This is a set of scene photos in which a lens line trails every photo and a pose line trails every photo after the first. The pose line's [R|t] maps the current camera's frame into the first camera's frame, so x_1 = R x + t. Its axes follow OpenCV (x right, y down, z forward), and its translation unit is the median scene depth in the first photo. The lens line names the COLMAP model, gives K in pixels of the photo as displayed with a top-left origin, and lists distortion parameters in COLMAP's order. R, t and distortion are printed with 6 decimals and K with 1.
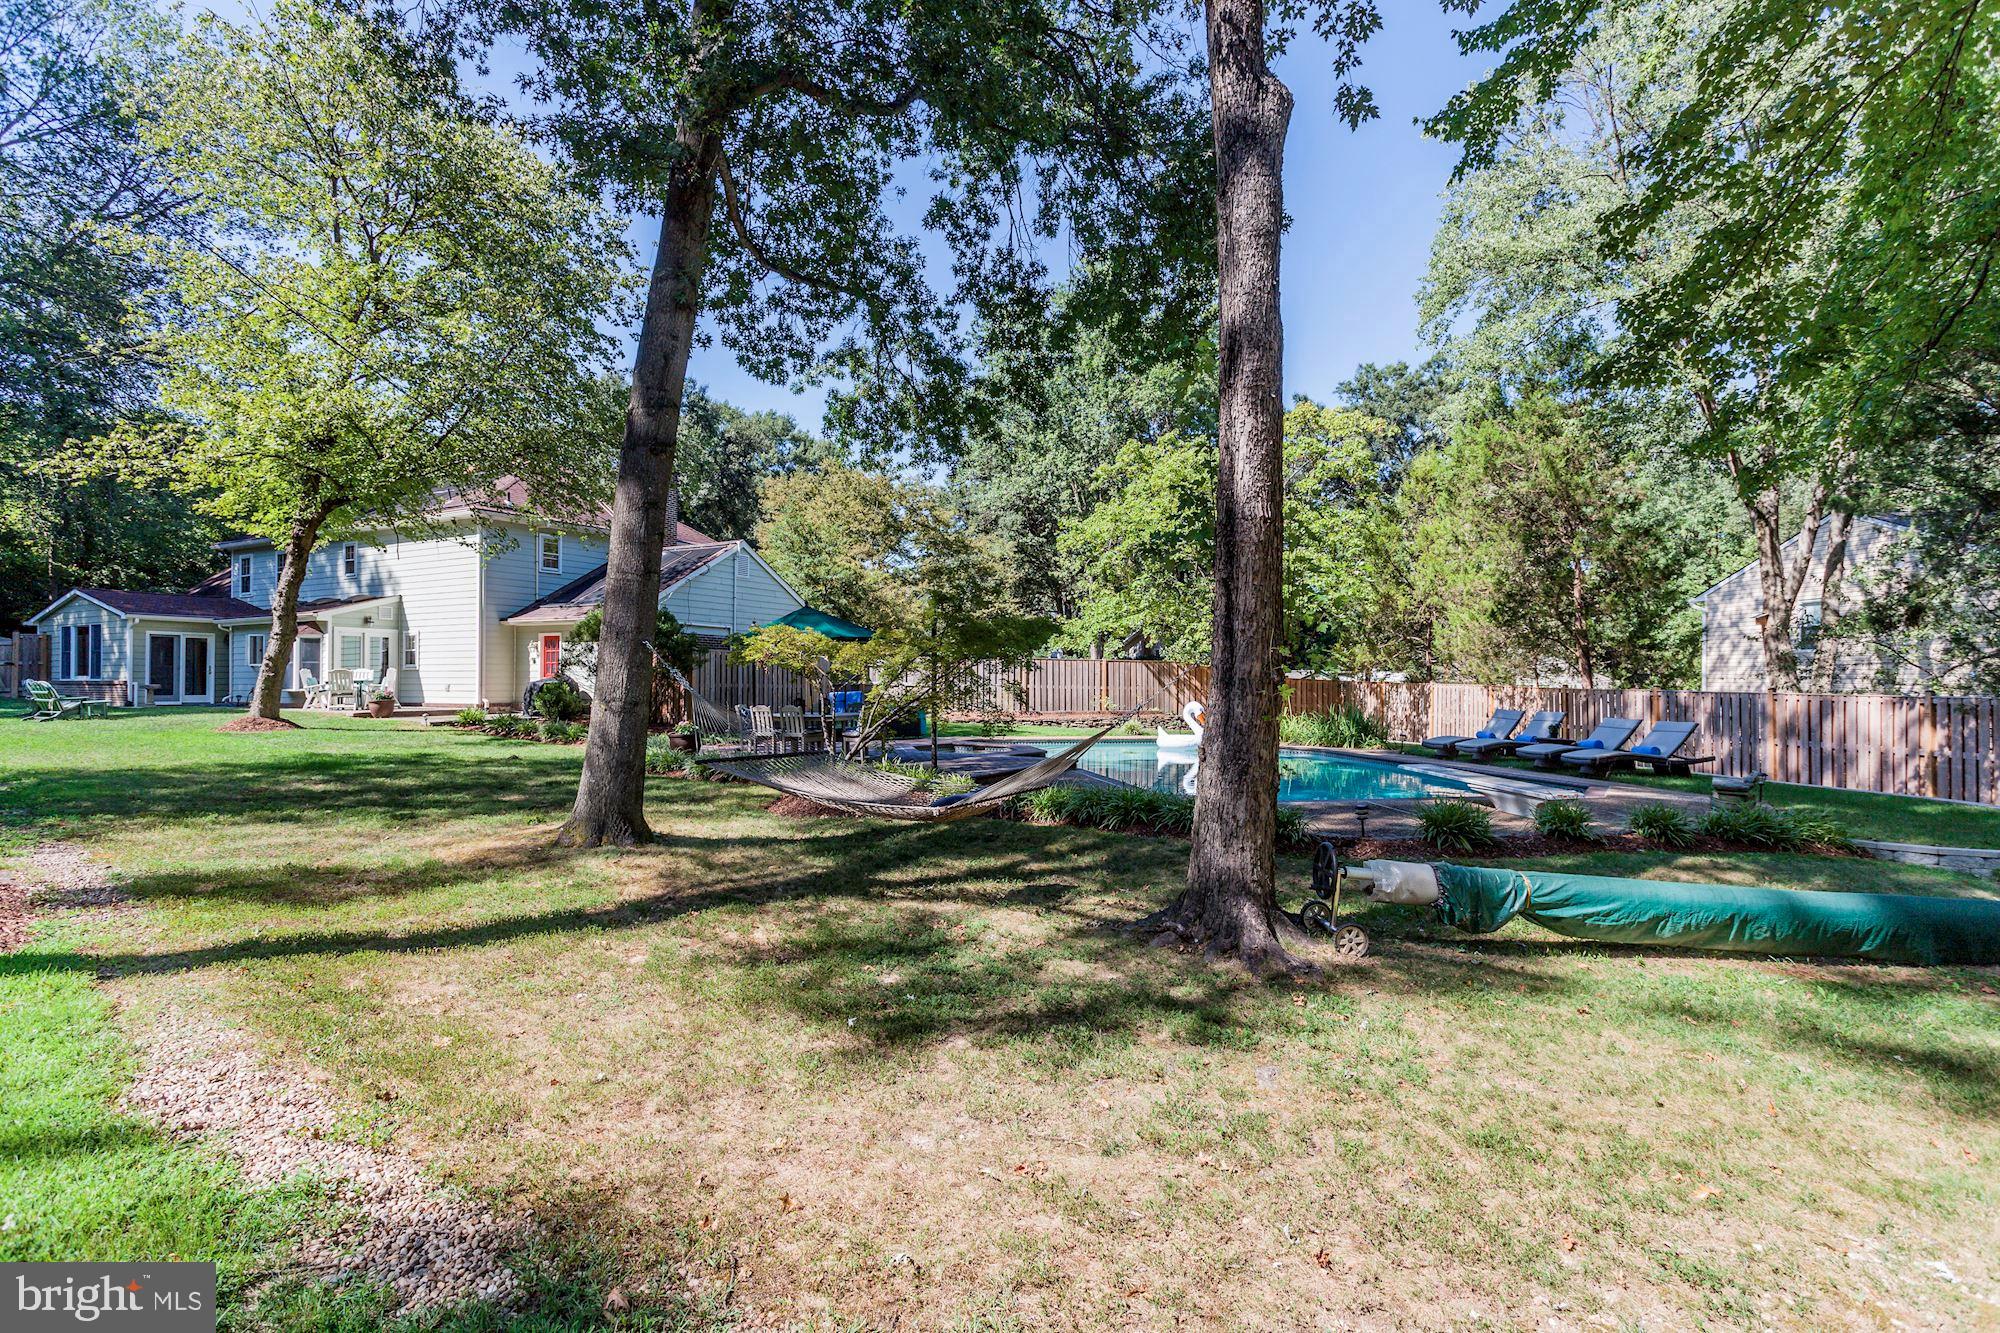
lens RADIAL K [[1007.5, 0, 1003.5], [0, 1007.5, 655.3], [0, 0, 1]] dist [-0.010529, 0.001917]
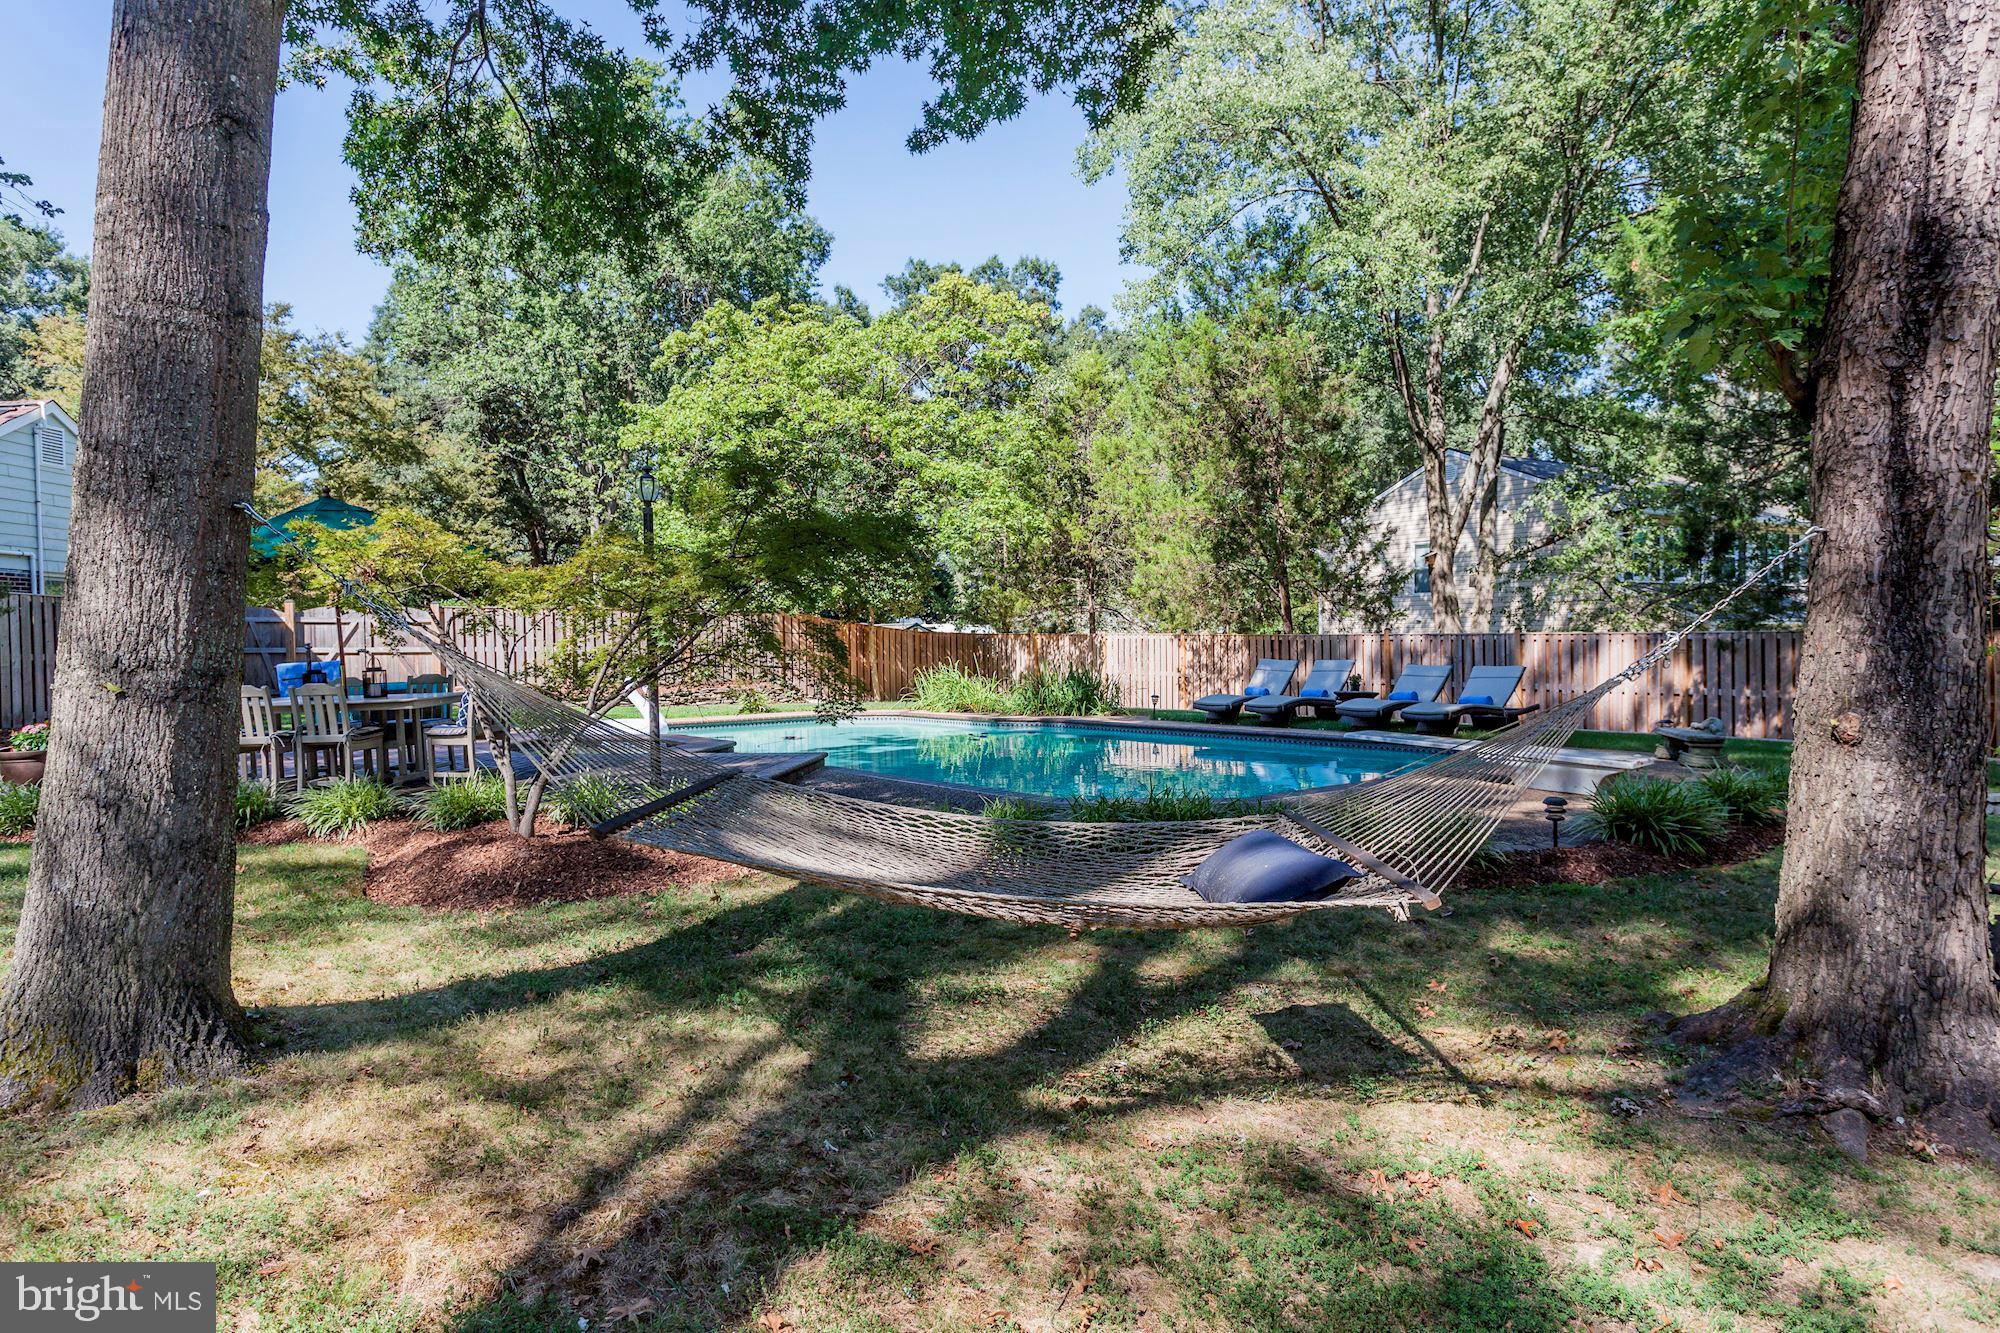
lens RADIAL K [[1199.7, 0, 998.7], [0, 1199.7, 668.7], [0, 0, 1]] dist [0.001647, 0.001561]
pose [[0.888710, -0.029672, 0.457508, -0.118991], [0.008978, 0.998838, 0.047341, 0.010505], [-0.458381, -0.037965, 0.887944, 0.185626]]
